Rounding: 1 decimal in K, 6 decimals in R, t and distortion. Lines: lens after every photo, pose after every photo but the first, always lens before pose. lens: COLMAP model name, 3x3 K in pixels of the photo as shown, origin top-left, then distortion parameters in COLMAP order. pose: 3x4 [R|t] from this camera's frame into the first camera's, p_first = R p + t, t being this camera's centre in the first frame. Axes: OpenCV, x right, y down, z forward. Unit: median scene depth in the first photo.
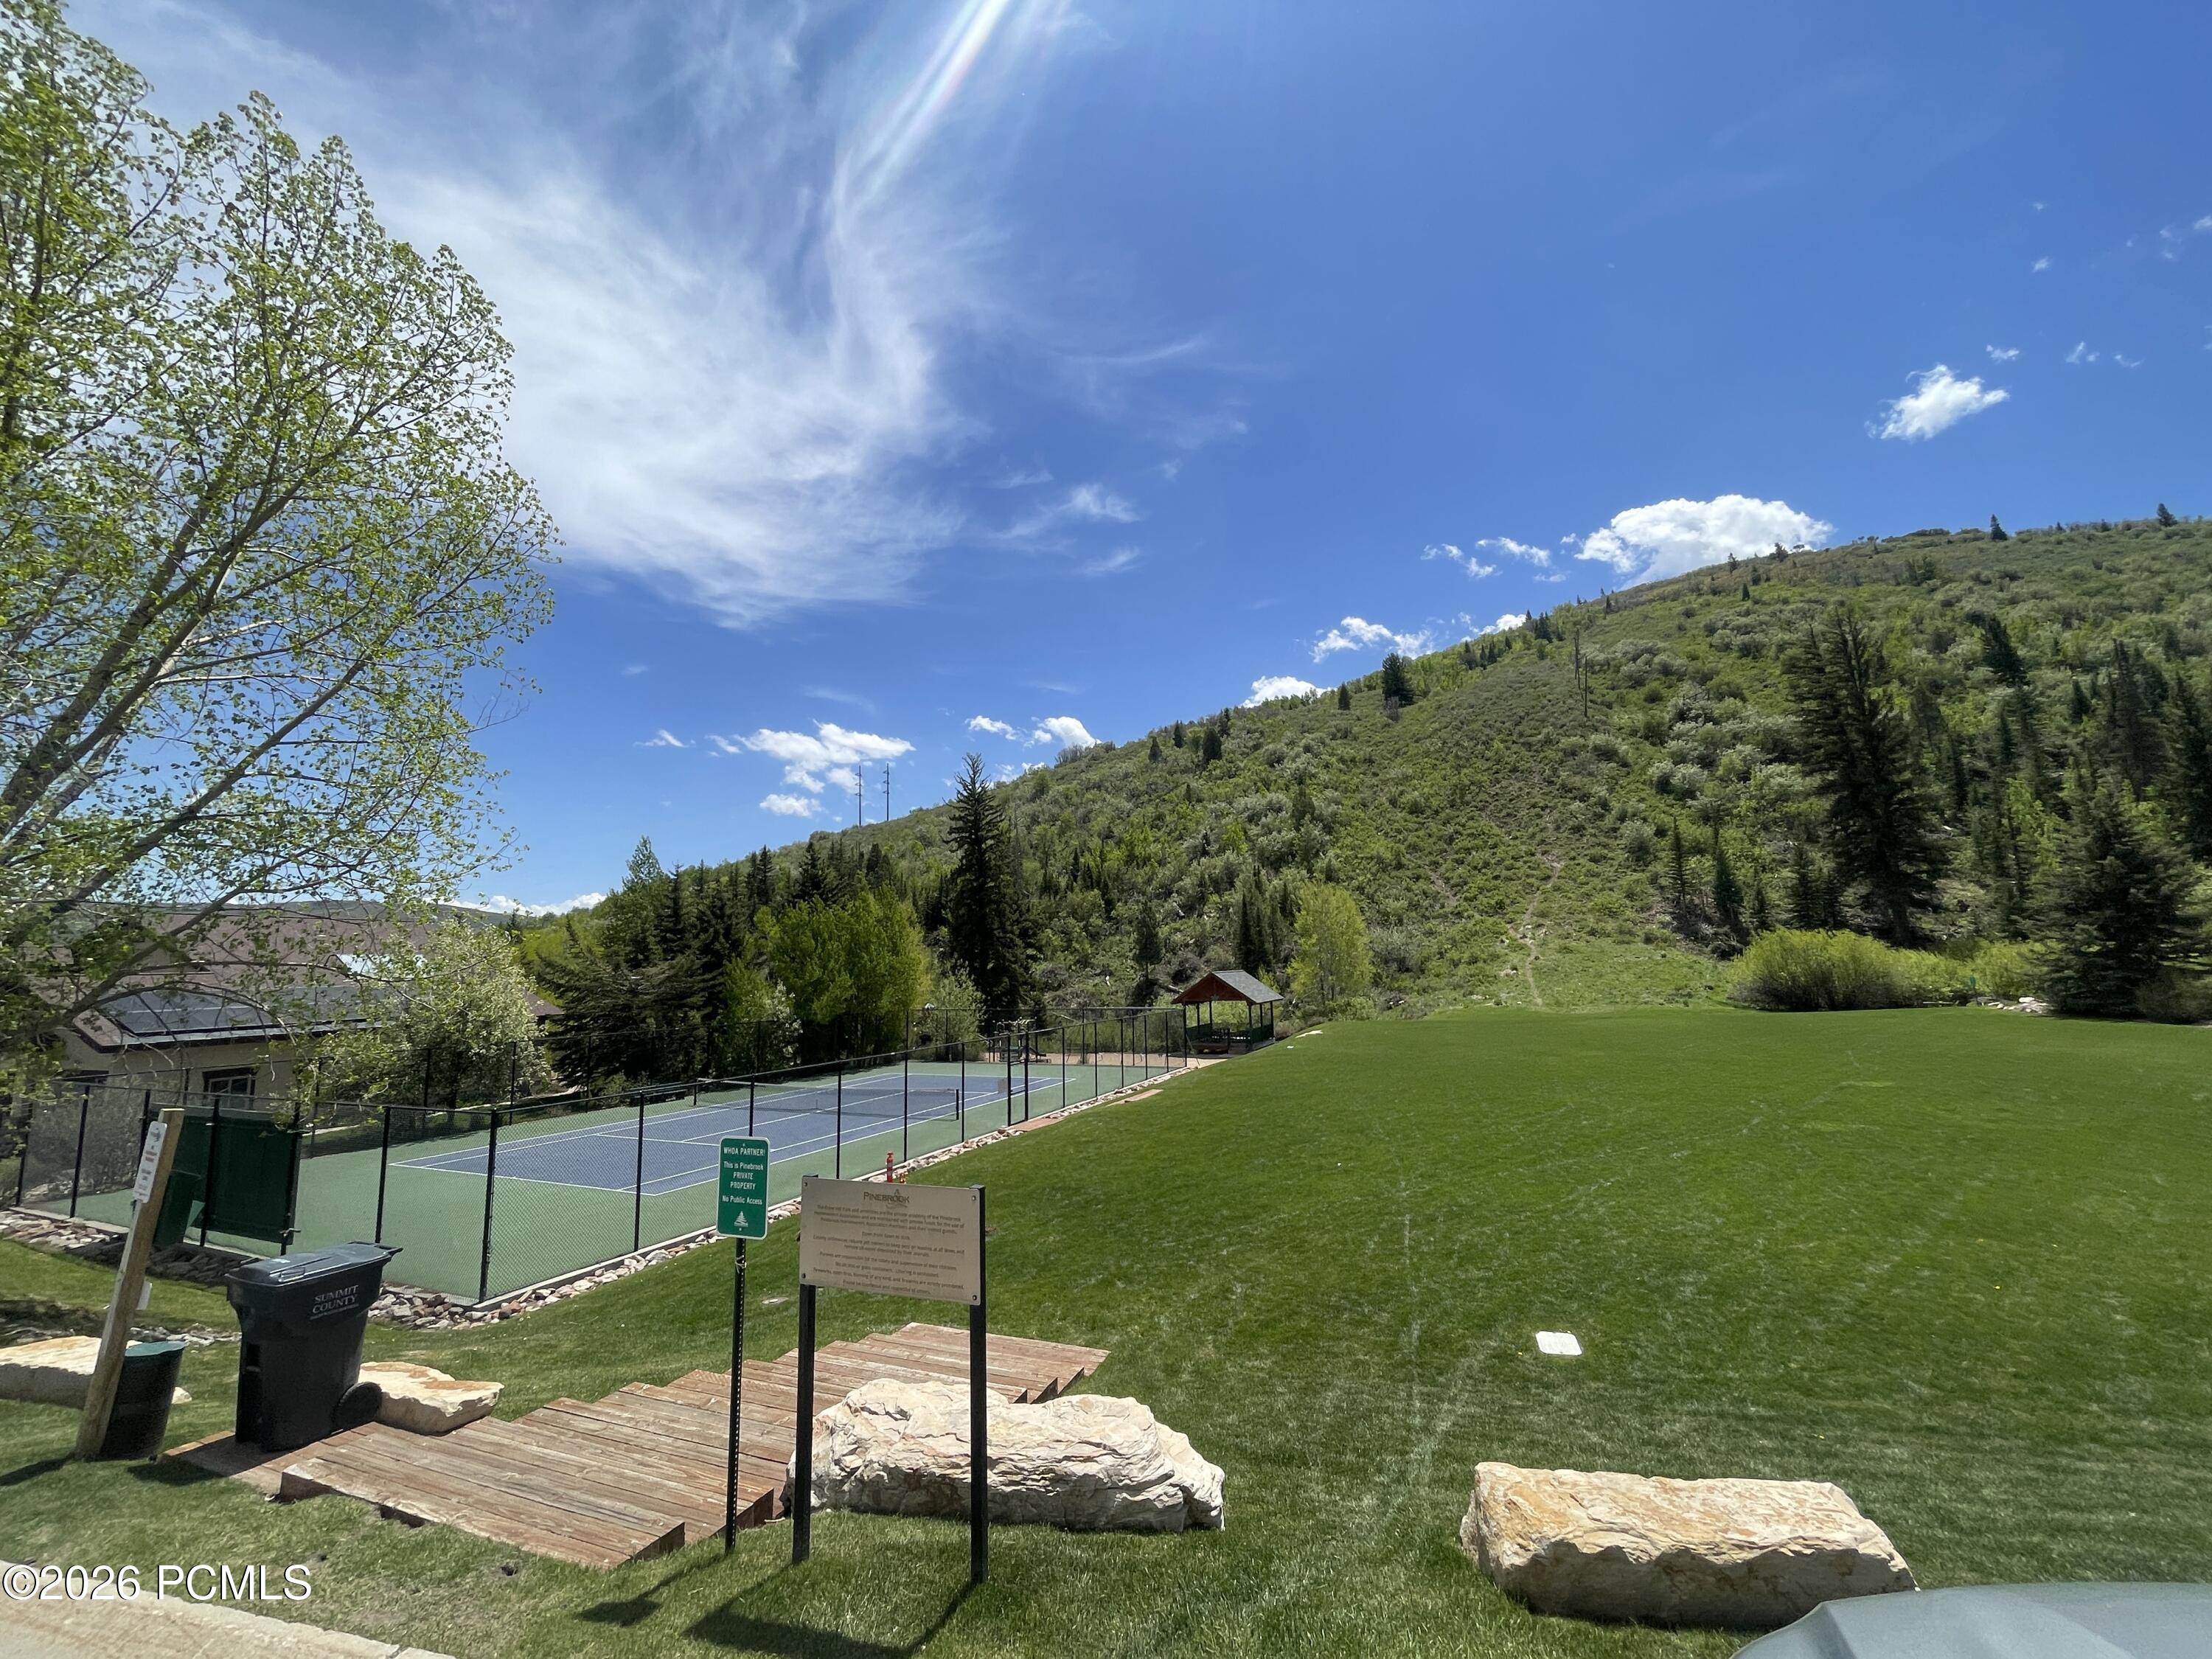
lens RADIAL K [[895.9, 0, 1101.4], [0, 895.9, 837.6], [0, 0, 1]] dist [-0.004797, 0.000287]
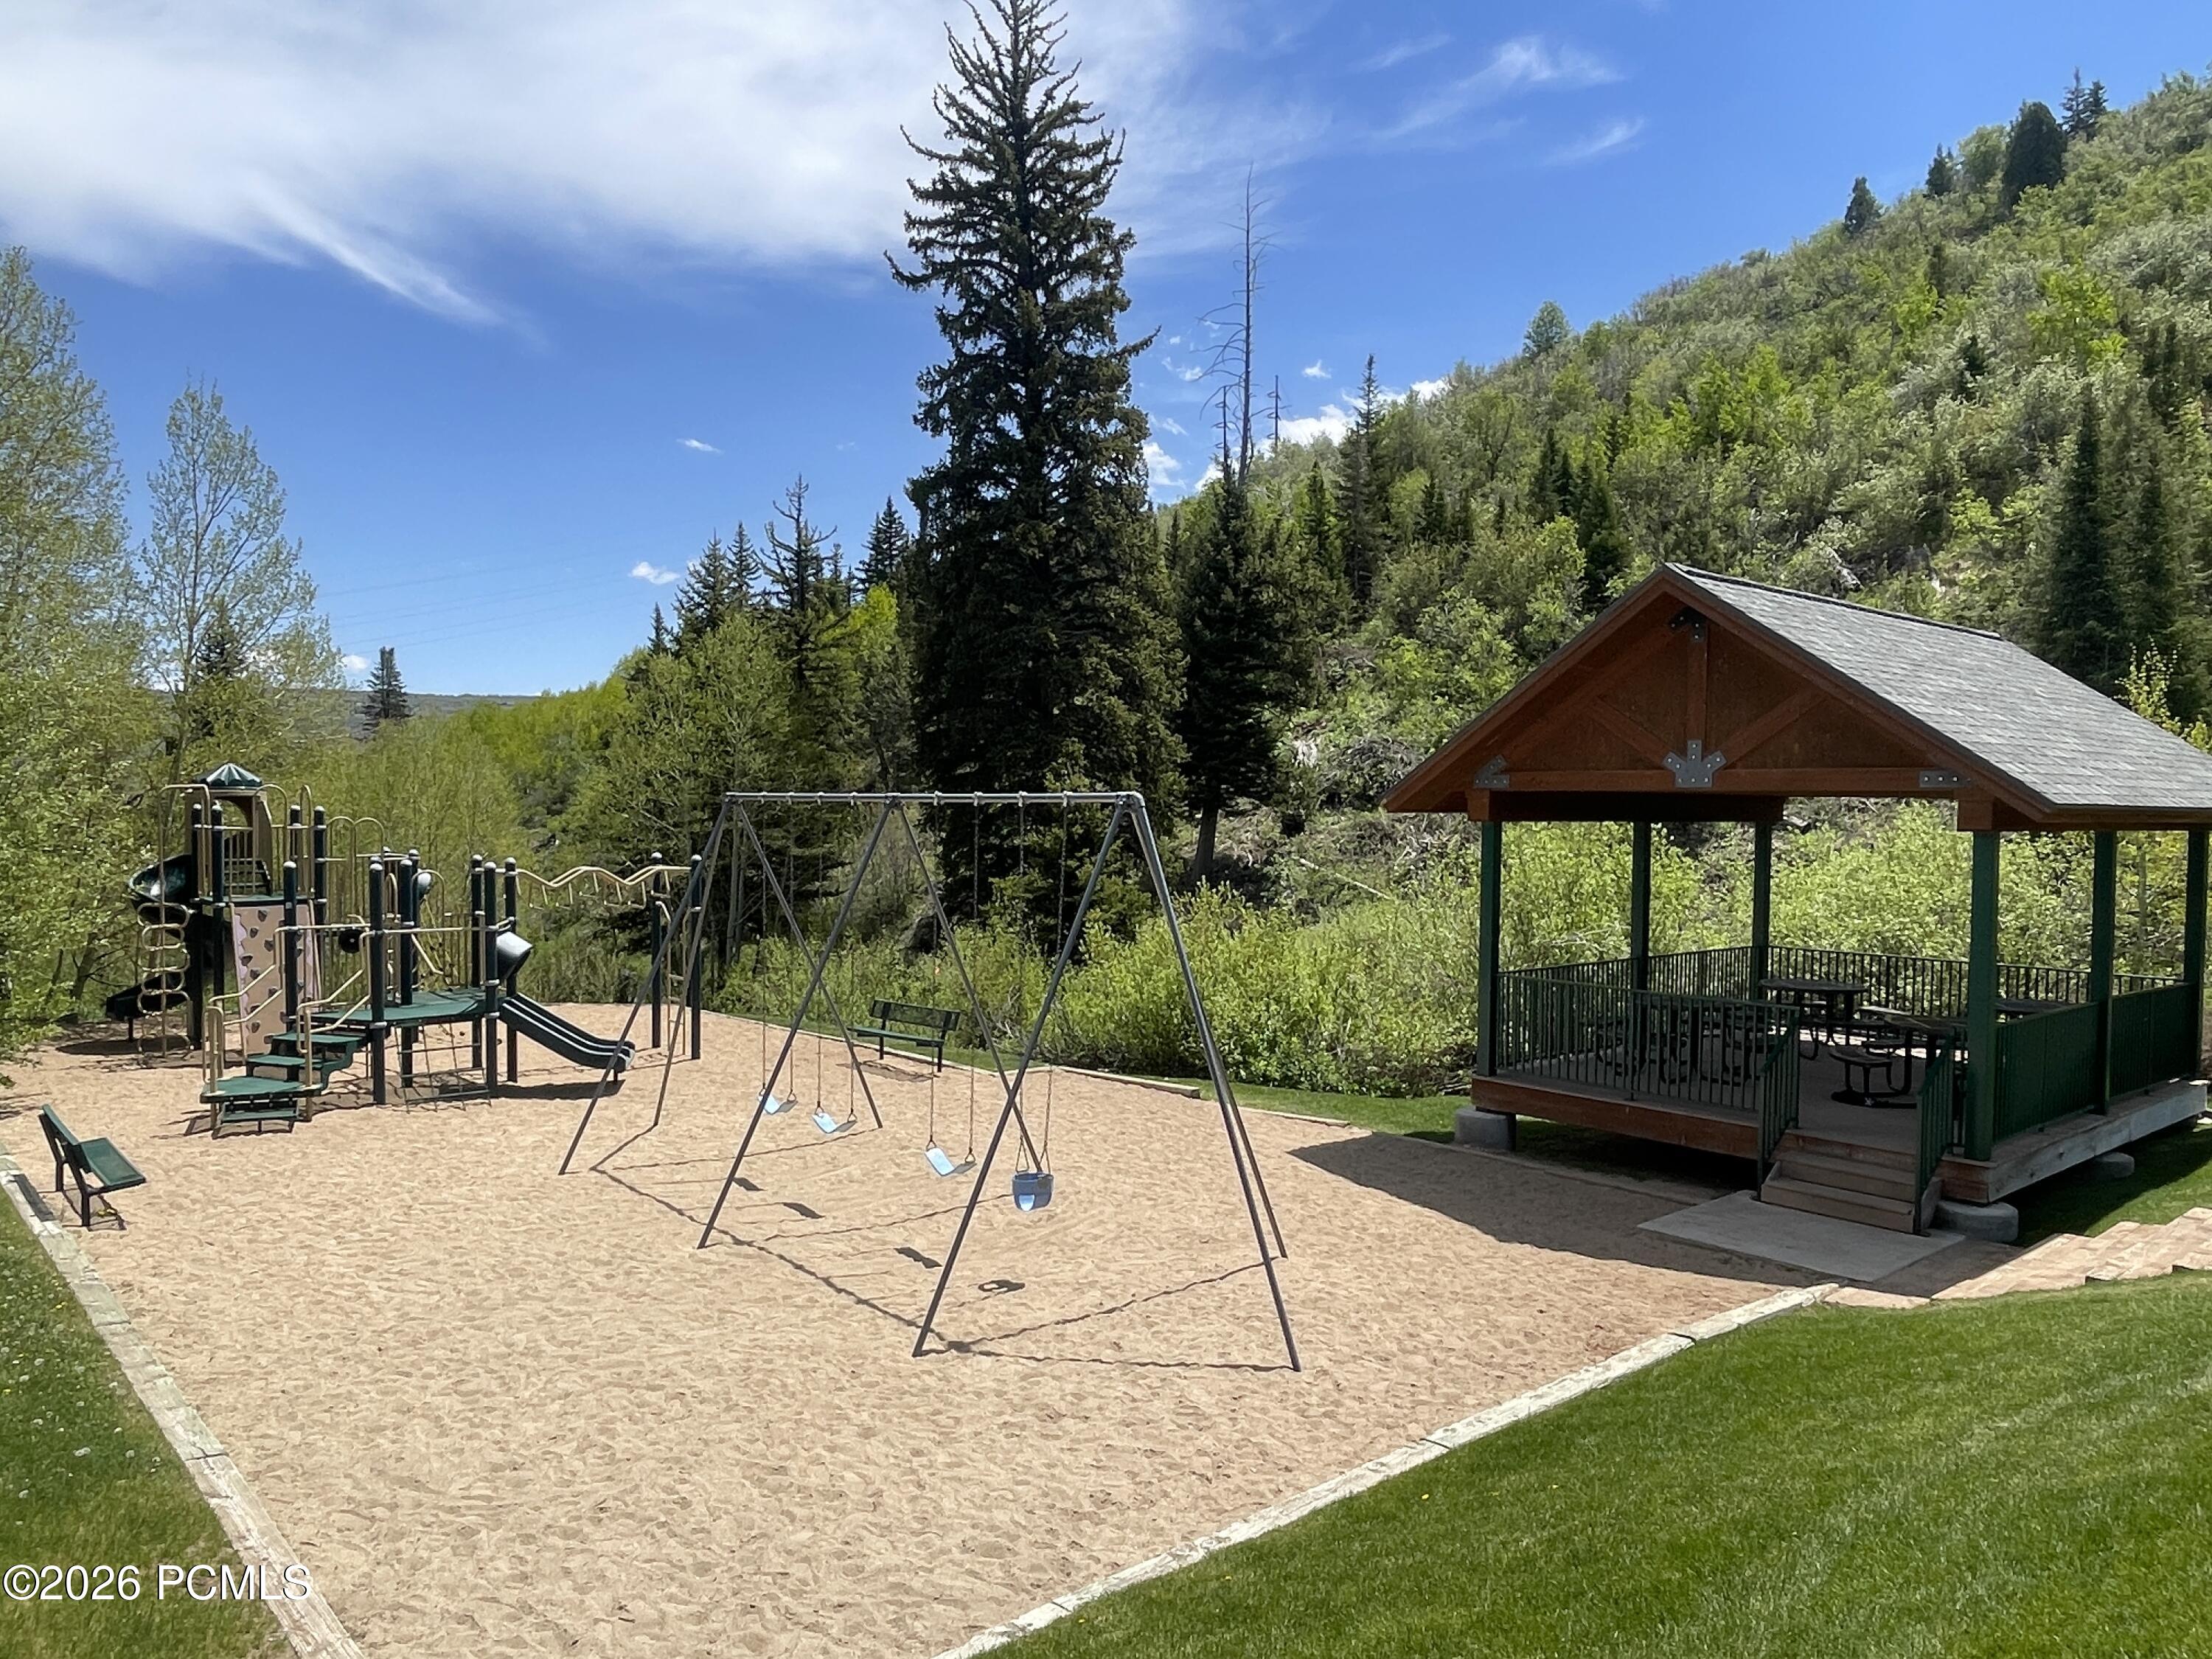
lens RADIAL K [[1500.8, 0, 1133.2], [0, 1500.8, 832.2], [0, 0, 1]] dist [0.001937, 0.001925]
pose [[0.910882, 0.038967, -0.410822, 0.083994], [0.025349, 0.988368, 0.149952, 0.090233], [0.411887, -0.147002, 0.899300, 0.452774]]
